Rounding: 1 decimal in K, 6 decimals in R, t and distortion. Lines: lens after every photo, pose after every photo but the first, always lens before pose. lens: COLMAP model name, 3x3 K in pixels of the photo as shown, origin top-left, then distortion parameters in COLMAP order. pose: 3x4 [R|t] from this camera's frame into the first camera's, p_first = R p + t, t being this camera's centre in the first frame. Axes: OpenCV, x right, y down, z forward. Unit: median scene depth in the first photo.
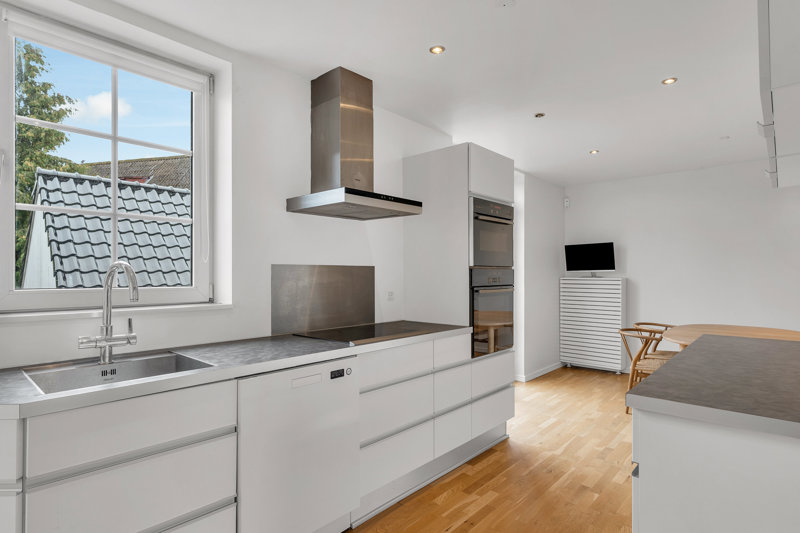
lens RADIAL K [[427.1, 0, 403.5], [0, 427.1, 273.7], [0, 0, 1]] dist [-0.001112, 0.000448]
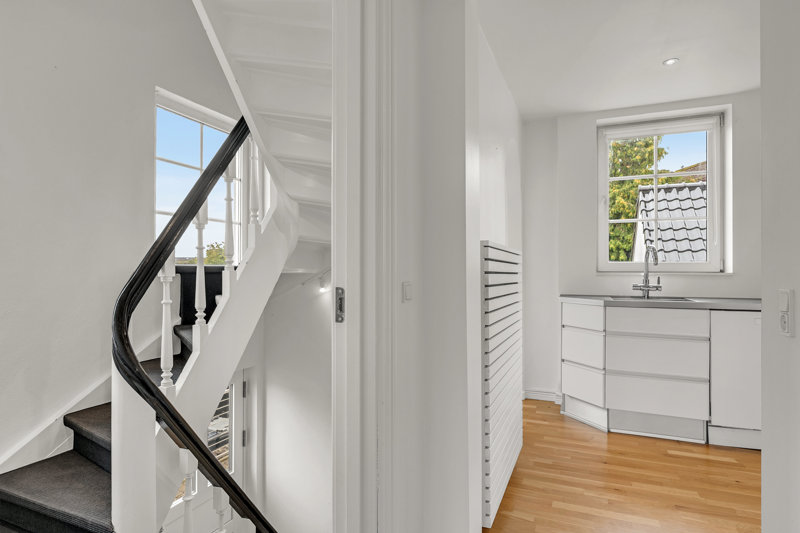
lens RADIAL K [[427.1, 0, 403.5], [0, 427.1, 273.7], [0, 0, 1]] dist [-0.001112, 0.000448]
pose [[0.333730, 0.003994, -0.942660, 0.471649], [0.001326, 0.999988, 0.004707, 0.054864], [0.942668, -0.002821, 0.333721, -0.418758]]
